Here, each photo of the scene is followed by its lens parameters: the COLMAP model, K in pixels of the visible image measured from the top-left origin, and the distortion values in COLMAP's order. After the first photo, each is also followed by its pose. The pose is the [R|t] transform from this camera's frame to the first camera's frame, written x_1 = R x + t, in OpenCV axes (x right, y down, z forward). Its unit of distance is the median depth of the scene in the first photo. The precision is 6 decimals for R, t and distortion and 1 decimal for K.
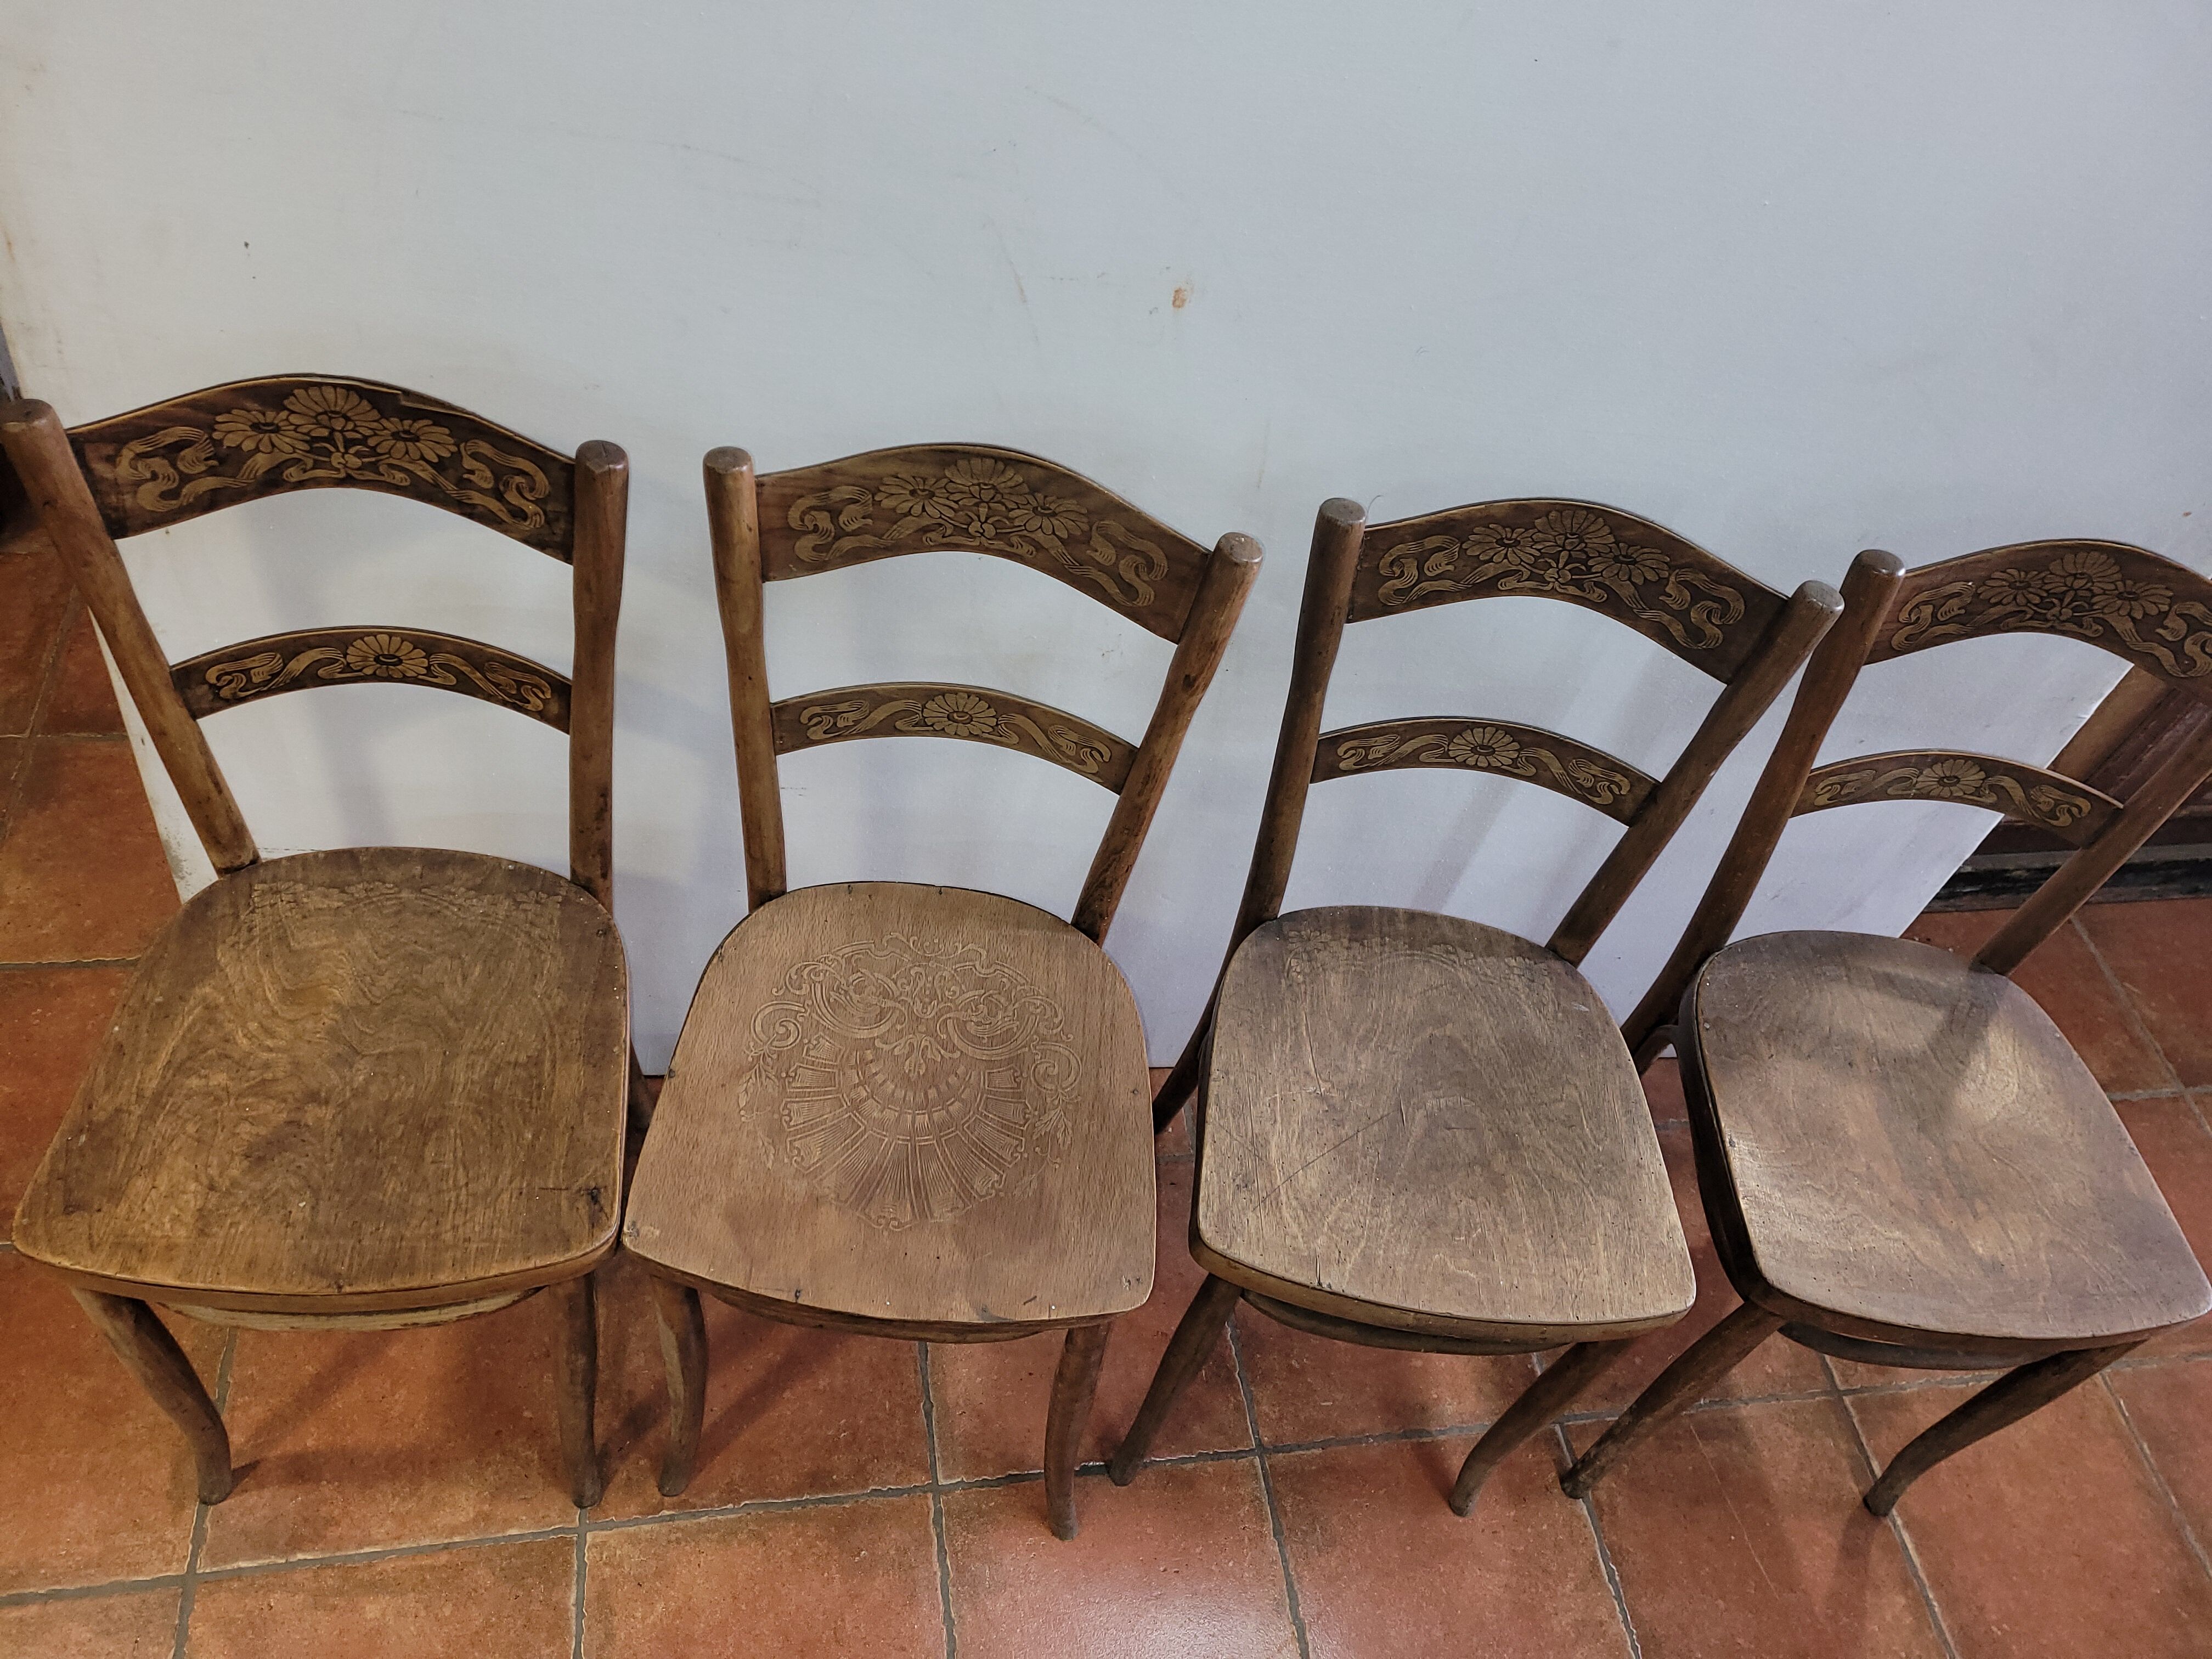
lens RADIAL K [[1659.4, 0, 1091.1], [0, 1659.4, 827.3], [0, 0, 1]] dist [0.059882, -0.050664]
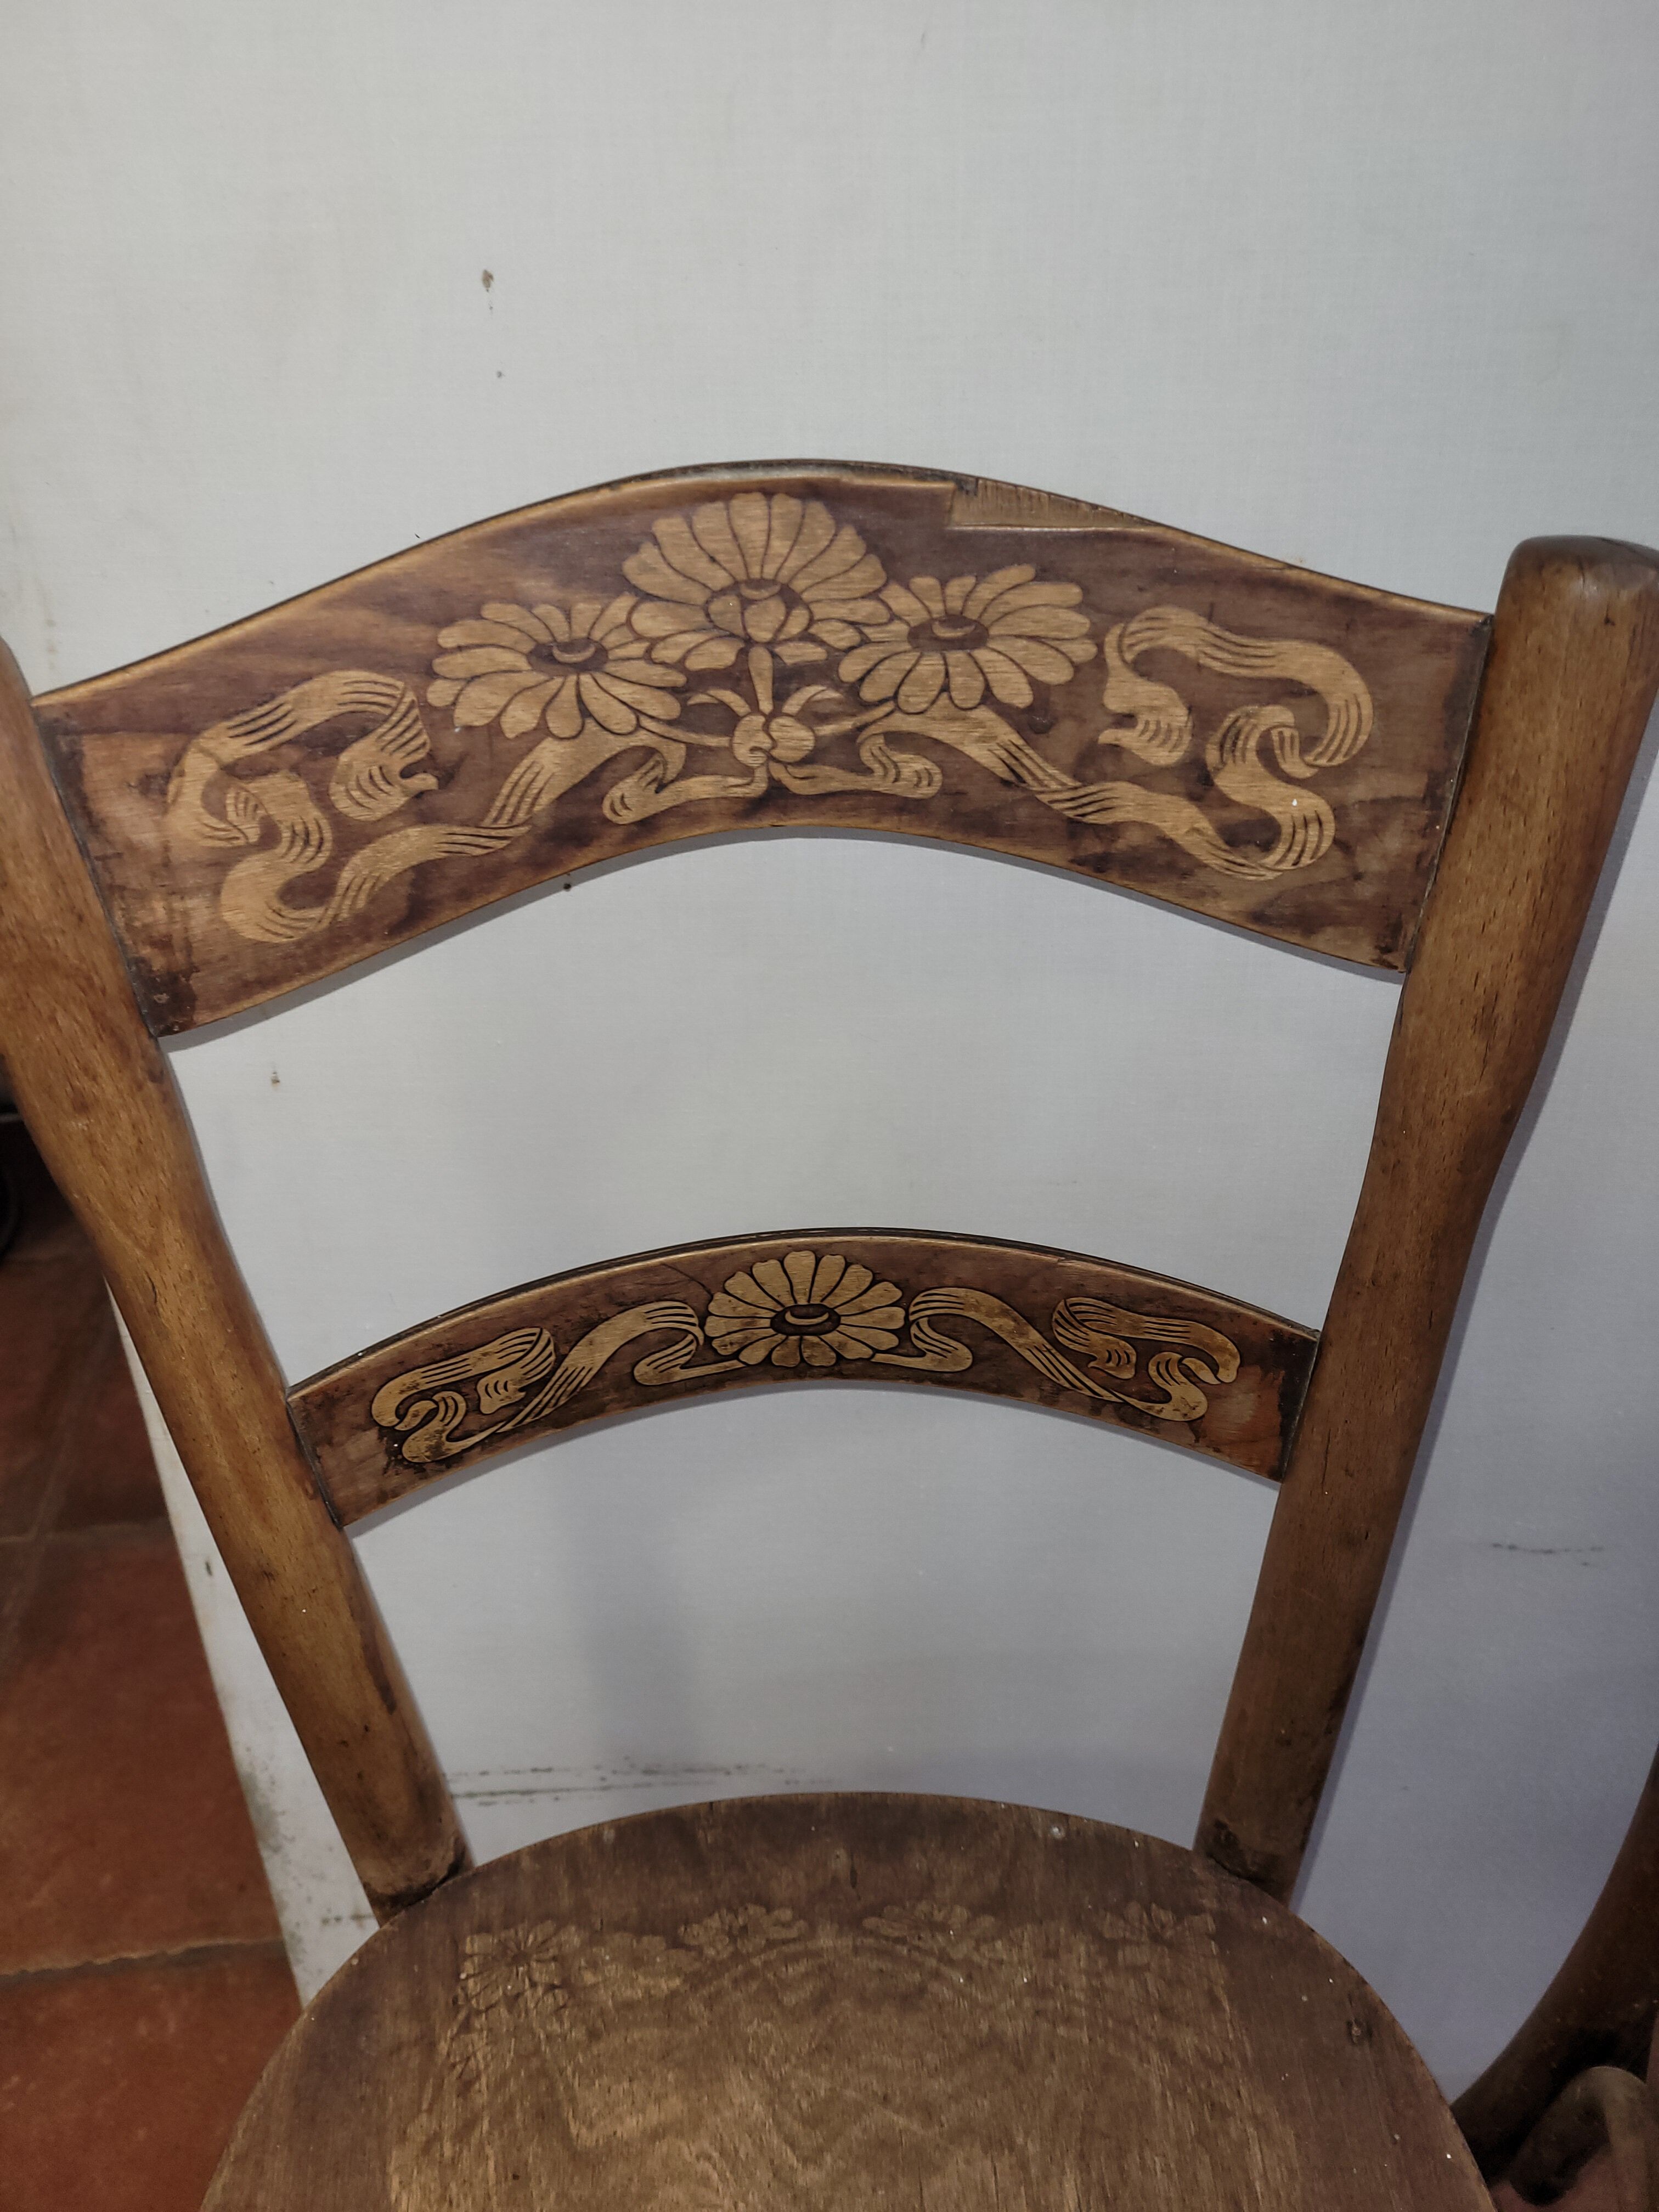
lens RADIAL K [[1659.4, 0, 813.0], [0, 1659.4, 1066.2], [0, 0, 1]] dist [0.059882, -0.050664]
pose [[0.982163, -0.121234, -0.143728, -0.329998], [0.080551, 0.961977, -0.260983, -0.052116], [0.169903, 0.244751, 0.954584, 0.576027]]
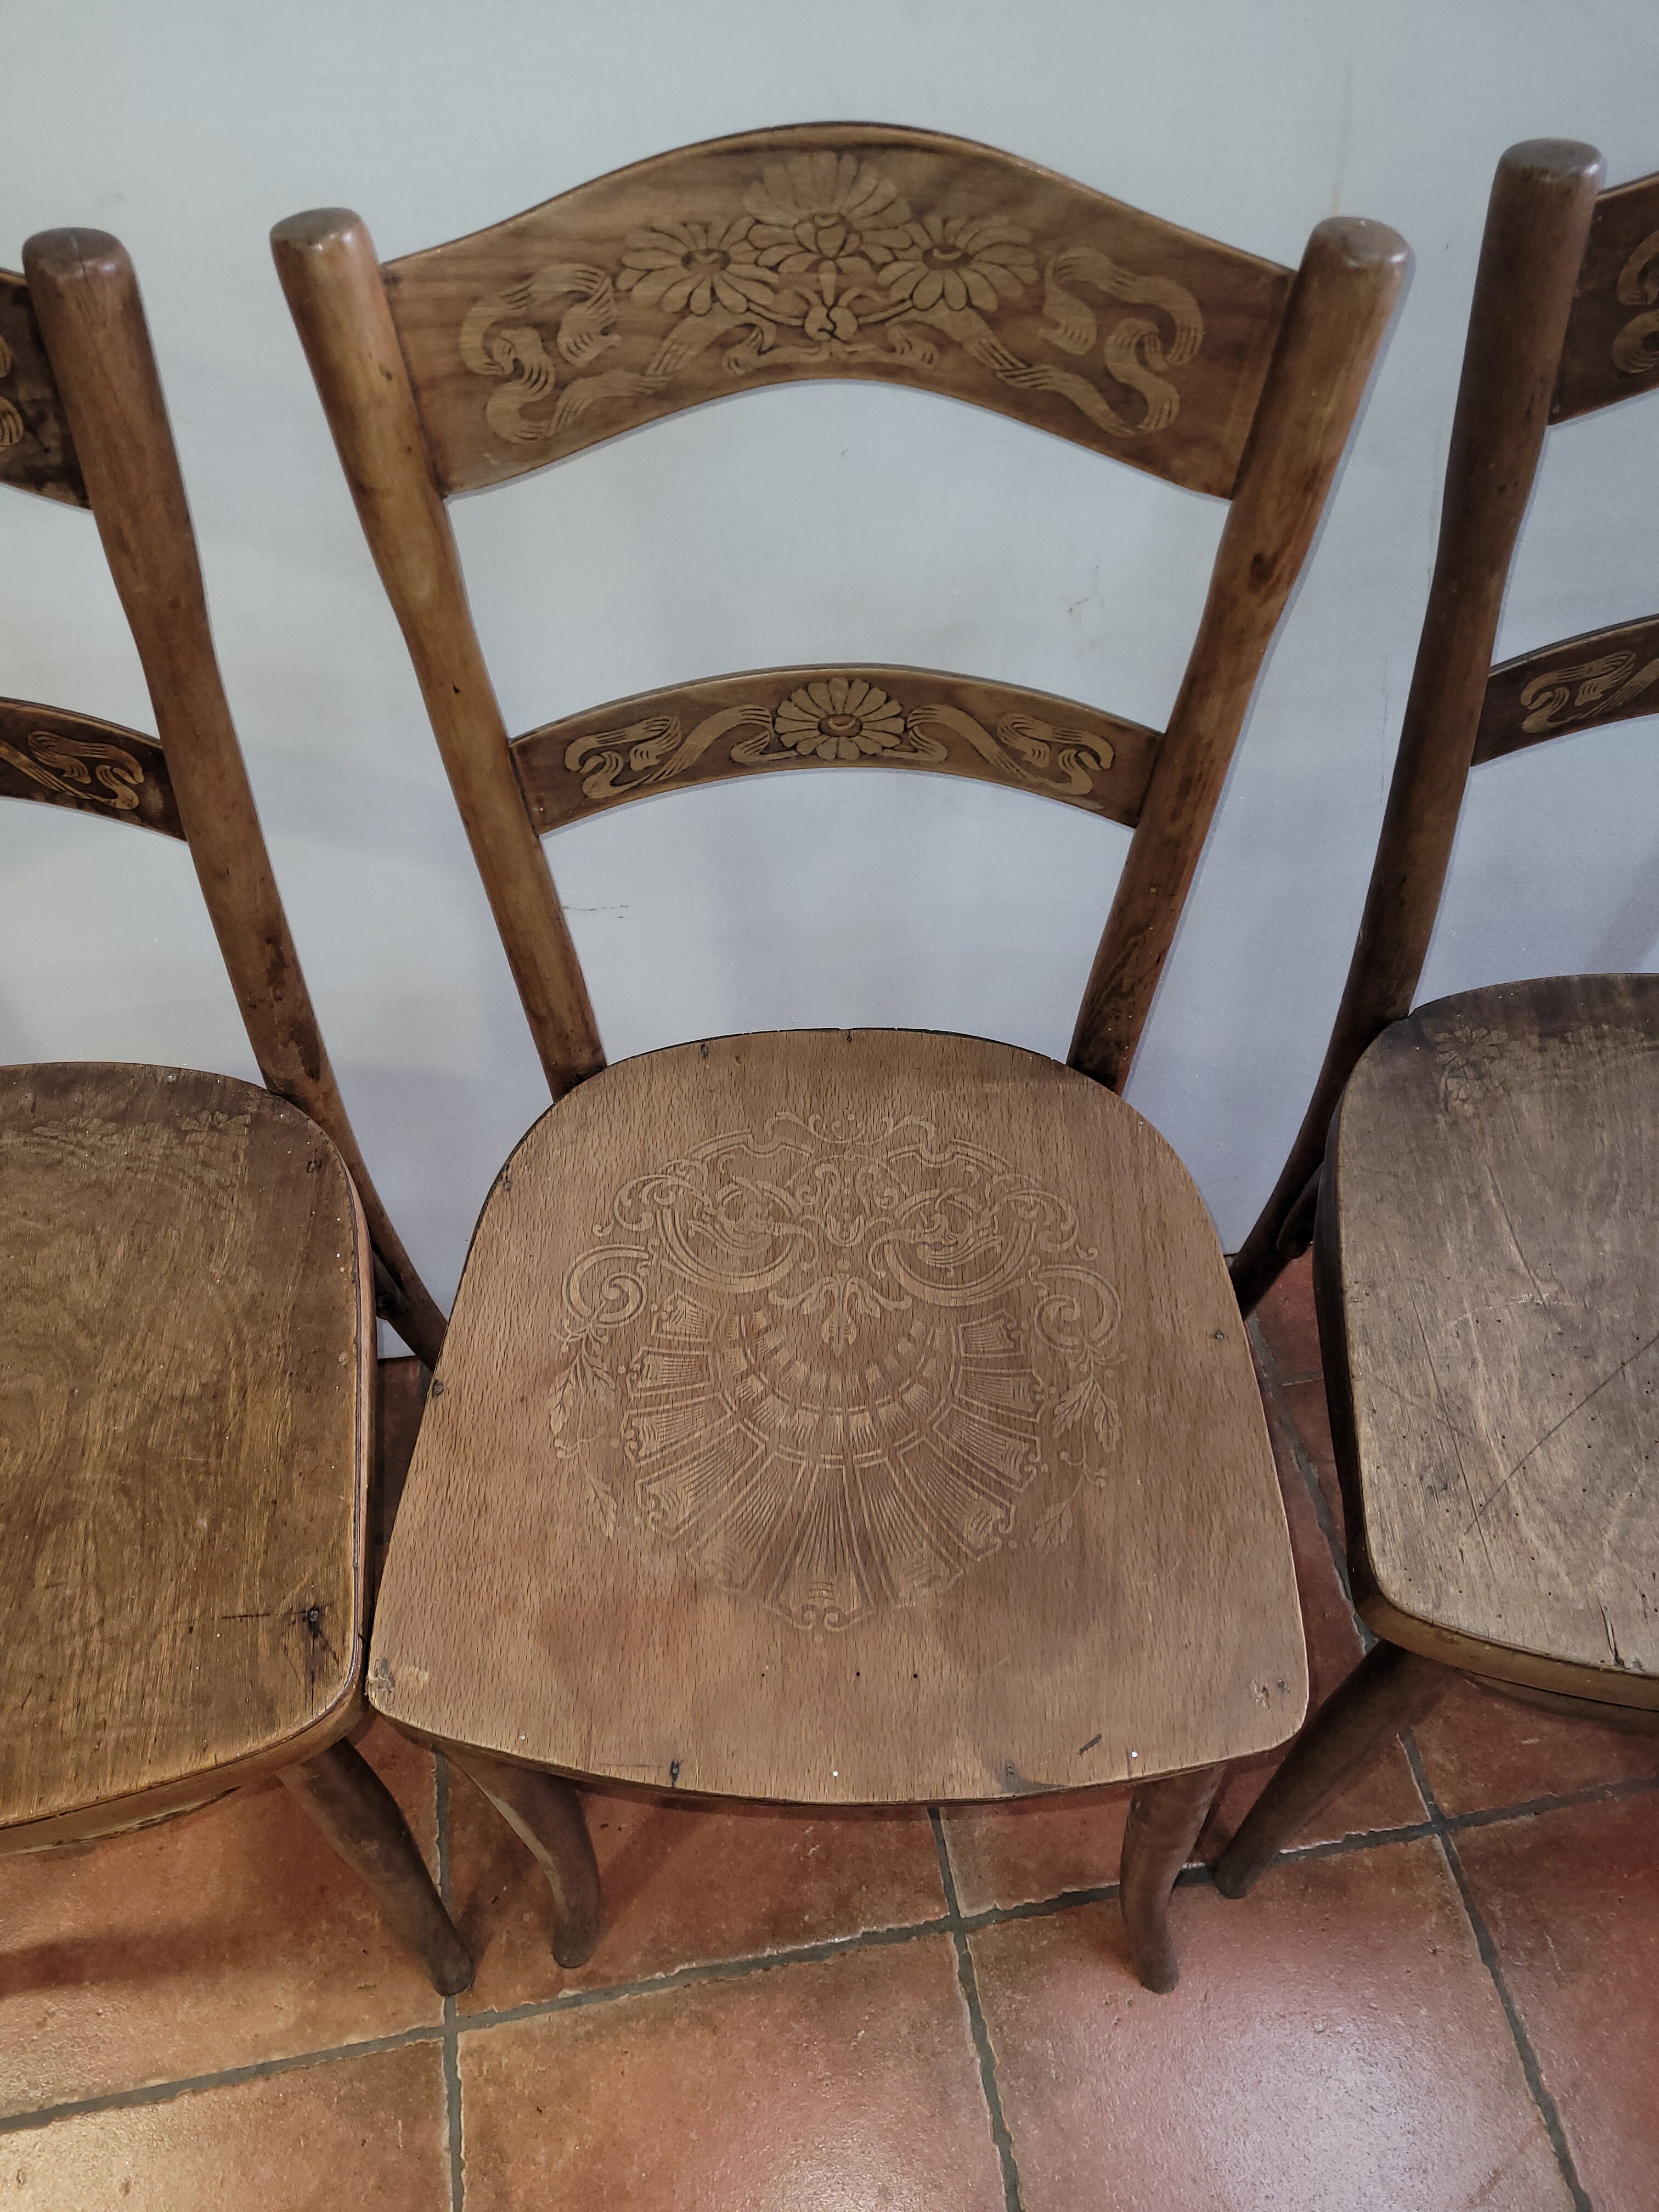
lens RADIAL K [[1659.4, 0, 836.0], [0, 1659.4, 1108.8], [0, 0, 1]] dist [0.059882, -0.050664]
pose [[0.986022, -0.114917, -0.120645, -0.025405], [0.123008, 0.990474, 0.061885, 0.027528], [0.112384, -0.075860, 0.990765, 0.407522]]
